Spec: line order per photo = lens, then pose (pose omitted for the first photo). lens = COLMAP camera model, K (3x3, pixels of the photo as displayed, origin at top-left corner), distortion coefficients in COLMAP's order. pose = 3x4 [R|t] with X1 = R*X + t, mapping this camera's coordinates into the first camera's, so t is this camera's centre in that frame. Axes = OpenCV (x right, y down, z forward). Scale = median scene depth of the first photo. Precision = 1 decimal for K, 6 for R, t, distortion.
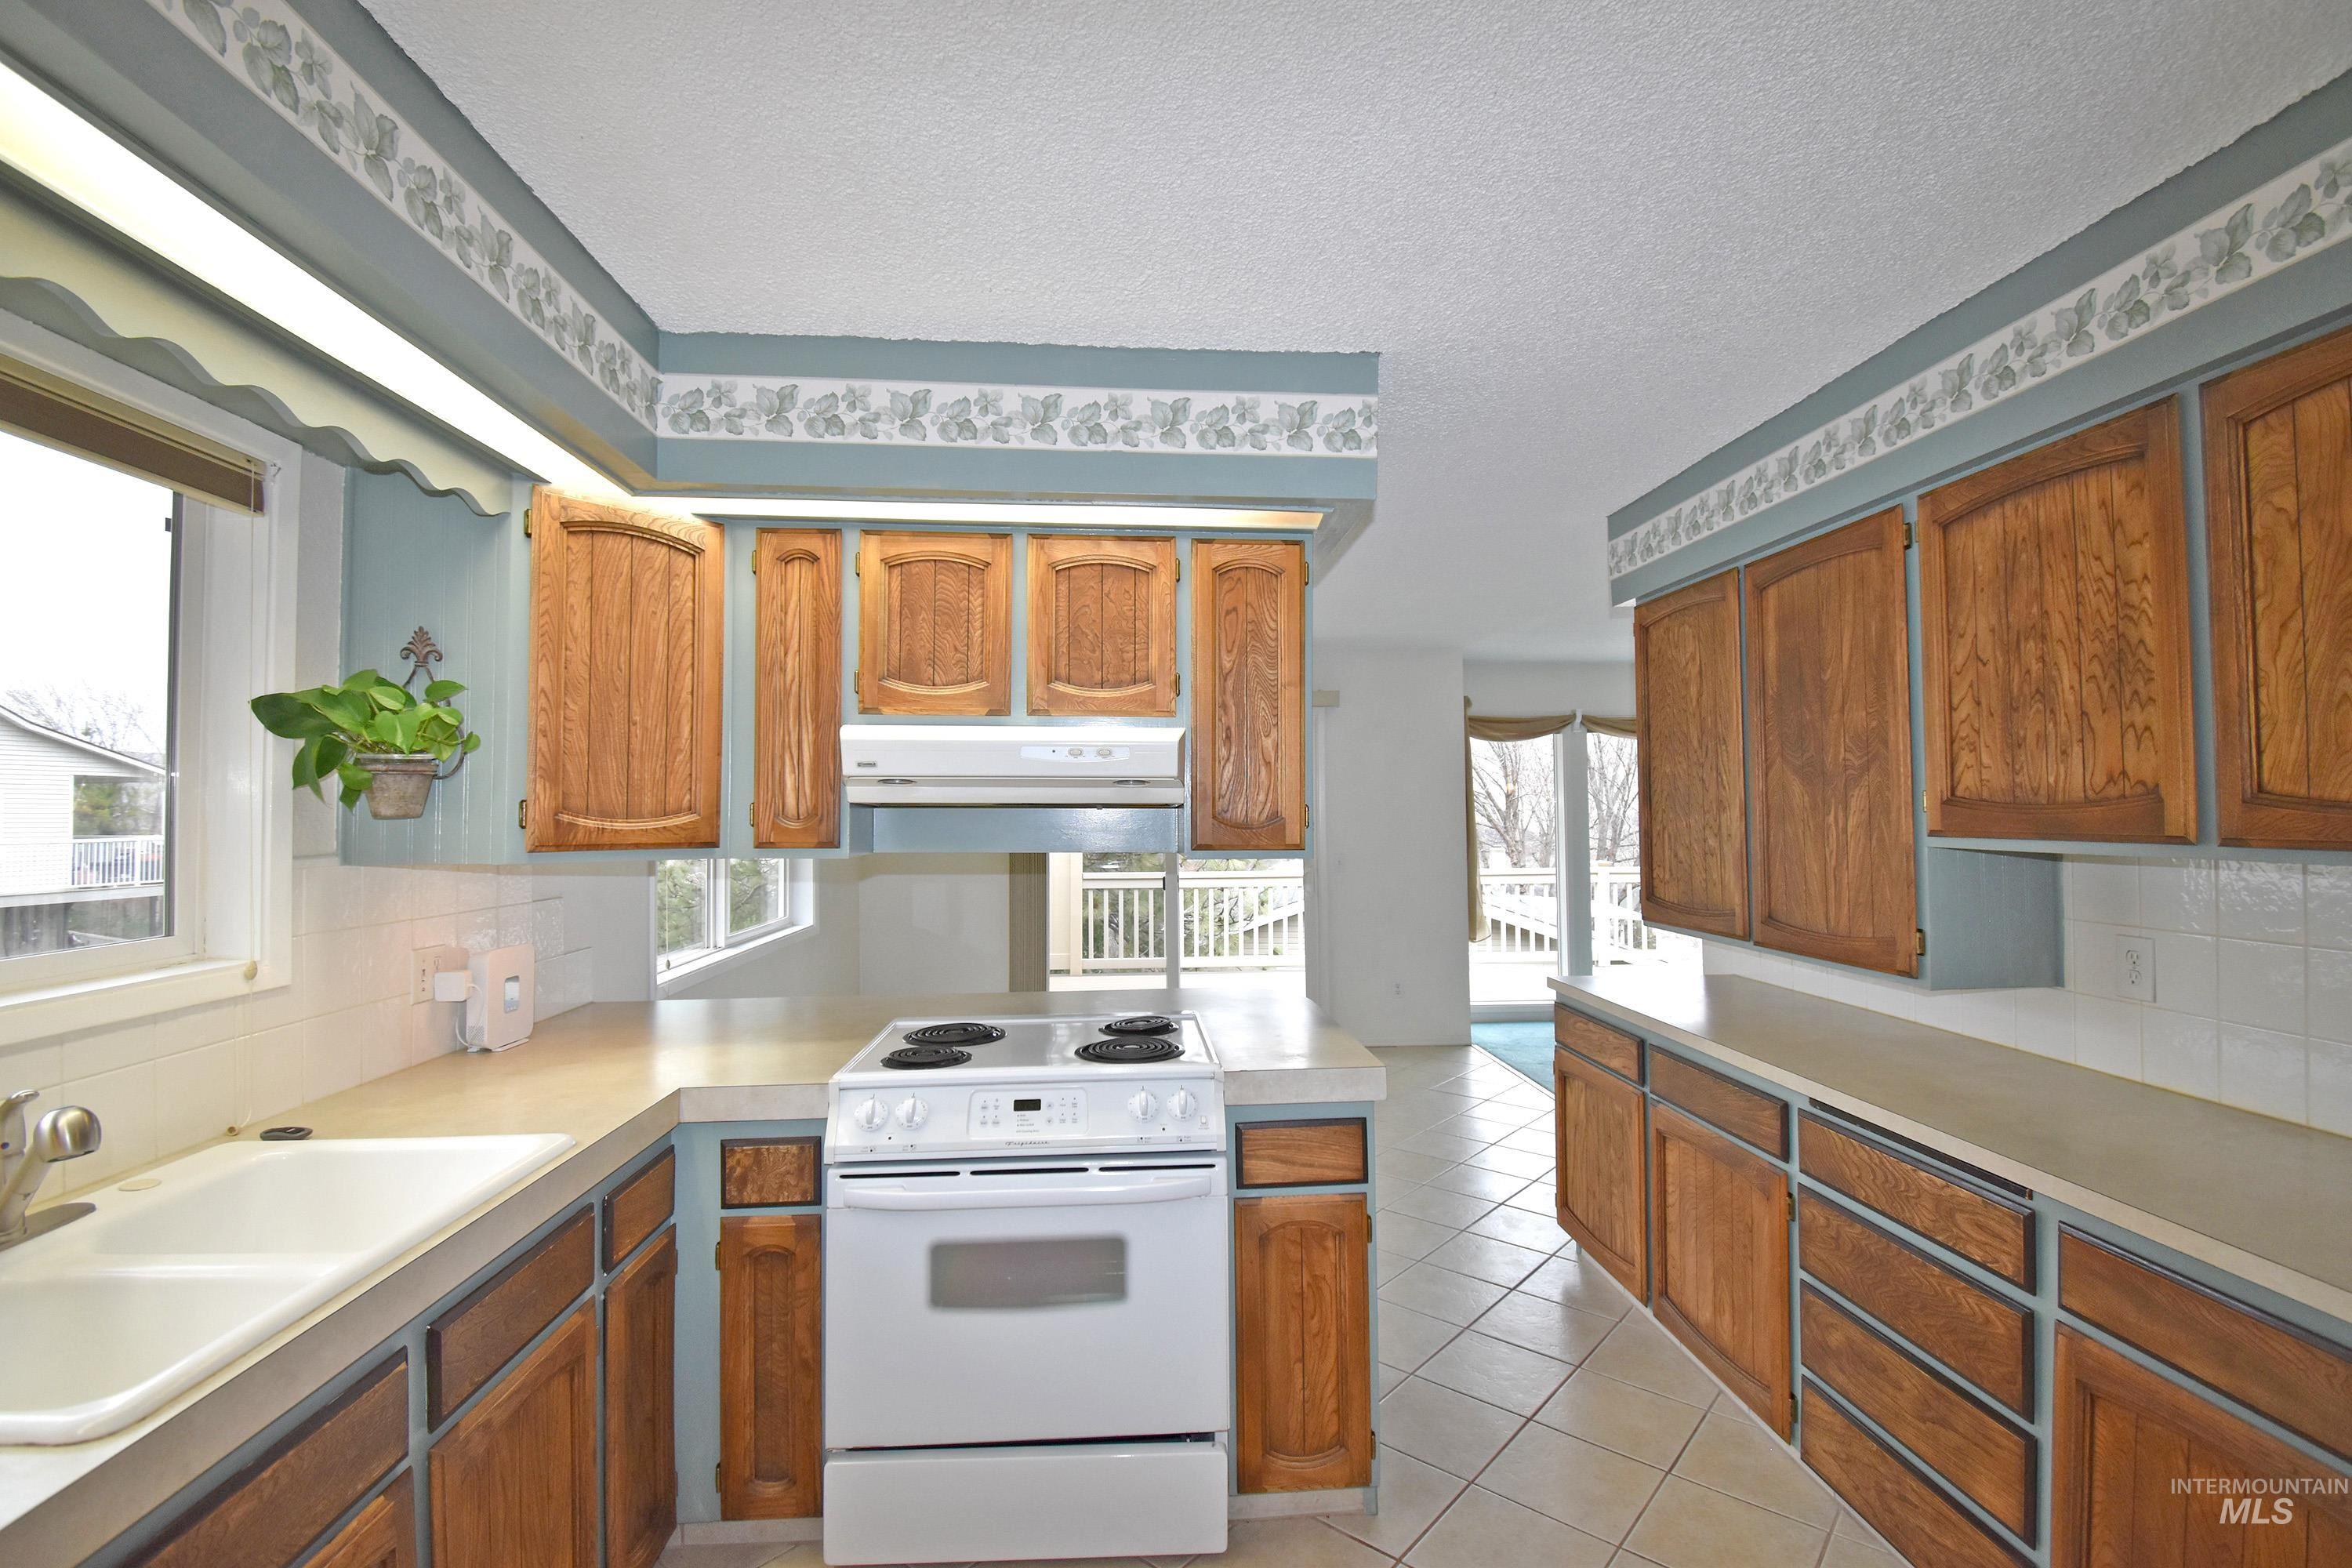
lens RADIAL K [[1046.7, 0, 1187.2], [0, 1046.7, 775.0], [0, 0, 1]] dist [-0.002618, -0.002750]
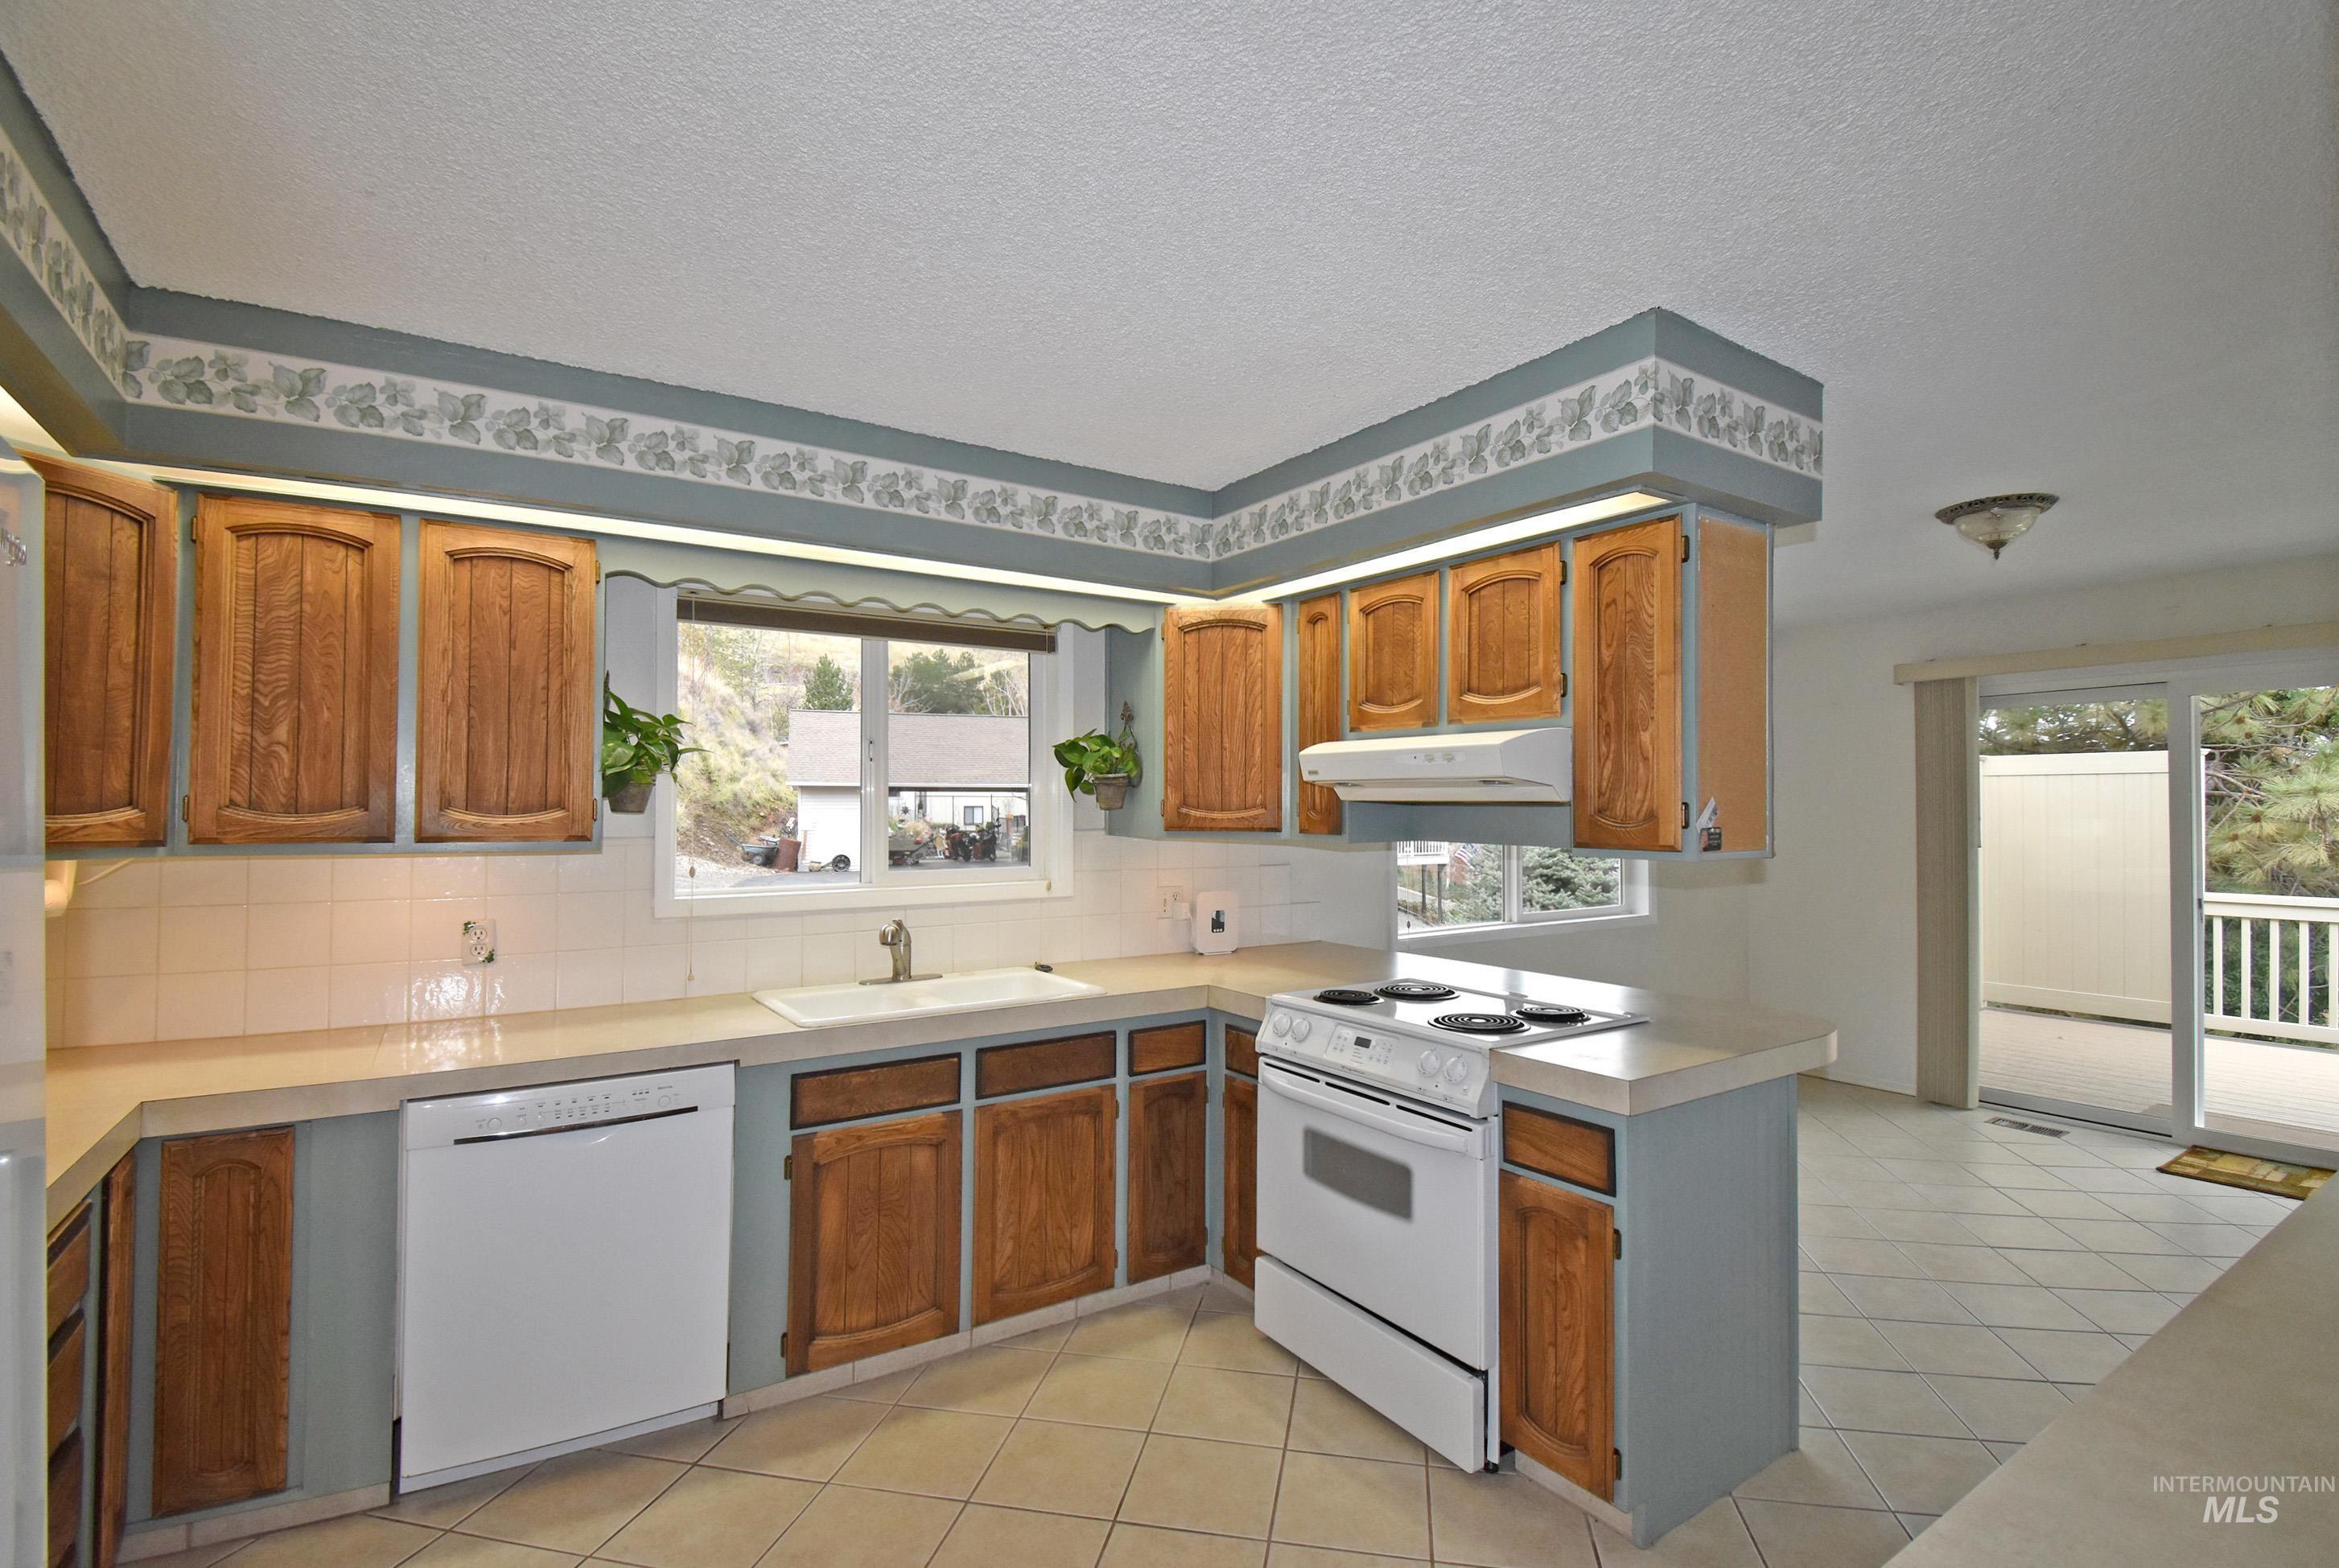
lens RADIAL K [[1070.8, 0, 1163.1], [0, 1070.8, 790.0], [0, 0, 1]] dist [-0.005128, -0.000752]
pose [[0.483561, -0.008582, -0.875268, 0.805071], [0.030863, 0.999497, 0.007251, -0.003621], [0.874766, -0.030520, 0.483583, 0.167436]]
